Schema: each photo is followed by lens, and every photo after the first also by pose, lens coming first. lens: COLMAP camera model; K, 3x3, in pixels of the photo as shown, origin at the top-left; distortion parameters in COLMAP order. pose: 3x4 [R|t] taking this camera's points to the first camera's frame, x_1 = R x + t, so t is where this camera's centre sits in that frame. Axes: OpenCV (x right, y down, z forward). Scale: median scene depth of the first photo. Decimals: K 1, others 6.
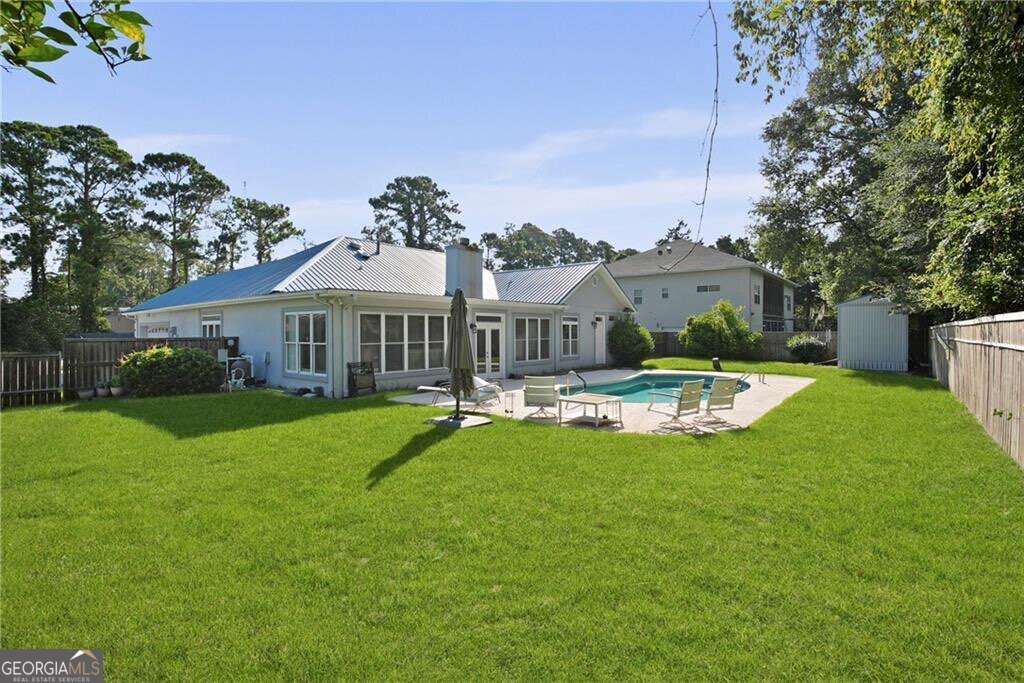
lens RADIAL K [[477.4, 0, 502.8], [0, 477.4, 344.0], [0, 0, 1]] dist [-0.026054, 0.001332]
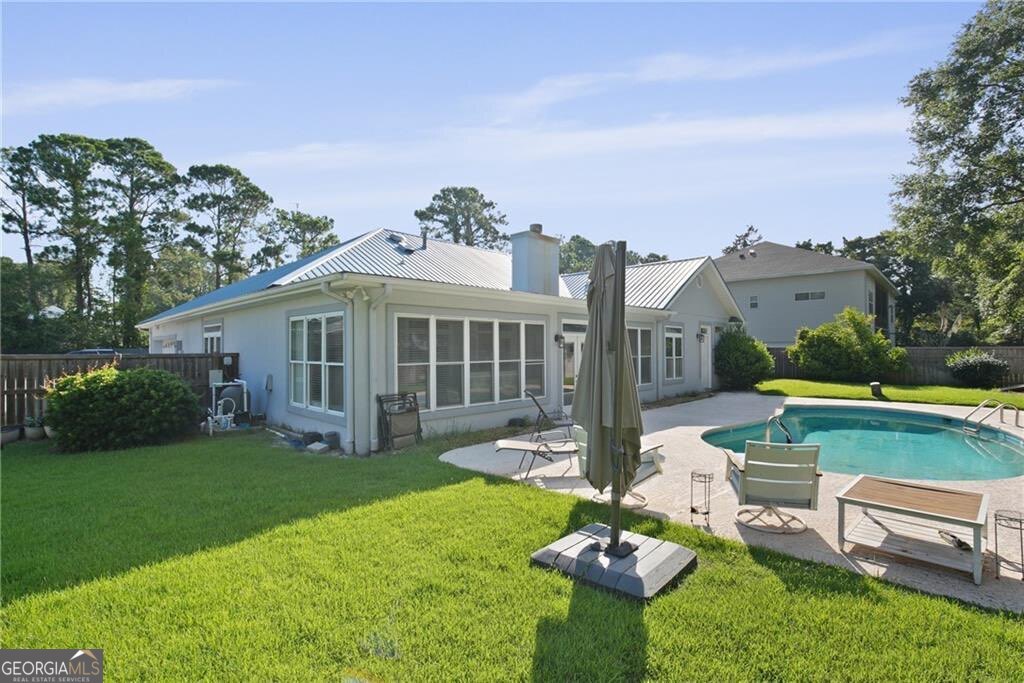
lens RADIAL K [[469.3, 0, 508.6], [0, 469.3, 350.1], [0, 0, 1]] dist [-0.024681, 0.000143]
pose [[0.997191, 0.000584, -0.074901, -0.030539], [-0.002193, 0.999769, -0.021394, -0.001843], [0.074871, 0.021498, 0.996961, 0.112480]]
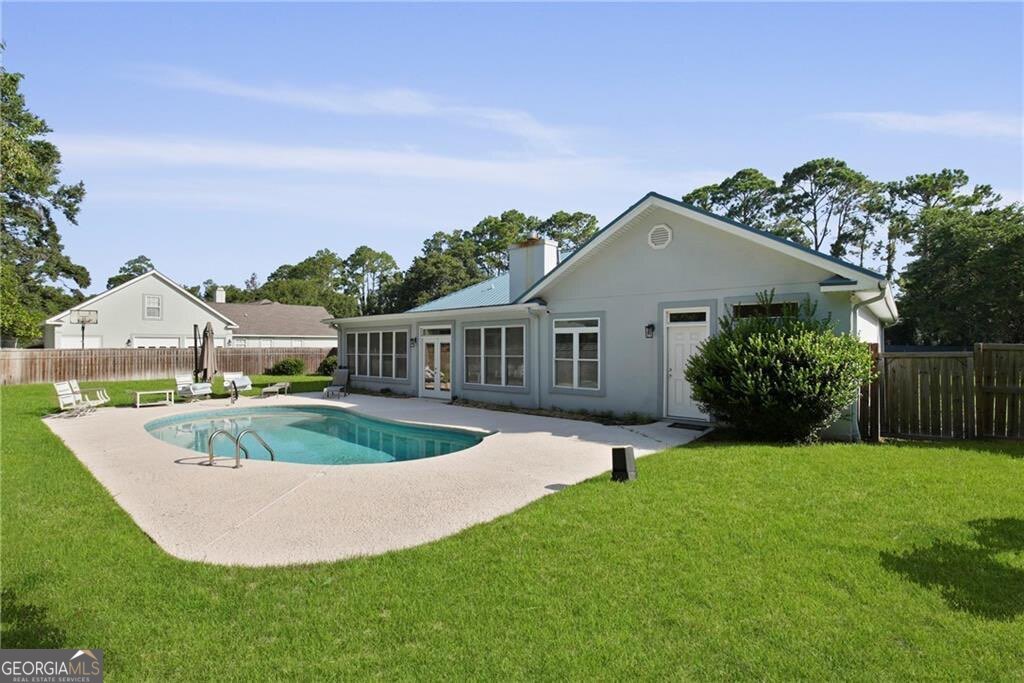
lens RADIAL K [[483.1, 0, 506.7], [0, 483.1, 343.9], [0, 0, 1]] dist [-0.031753, -0.000310]
pose [[-0.029314, 0.000148, -0.999570, 0.338376], [-0.021127, 0.999777, 0.000767, -0.012484], [0.999347, 0.021140, -0.029305, 0.439109]]
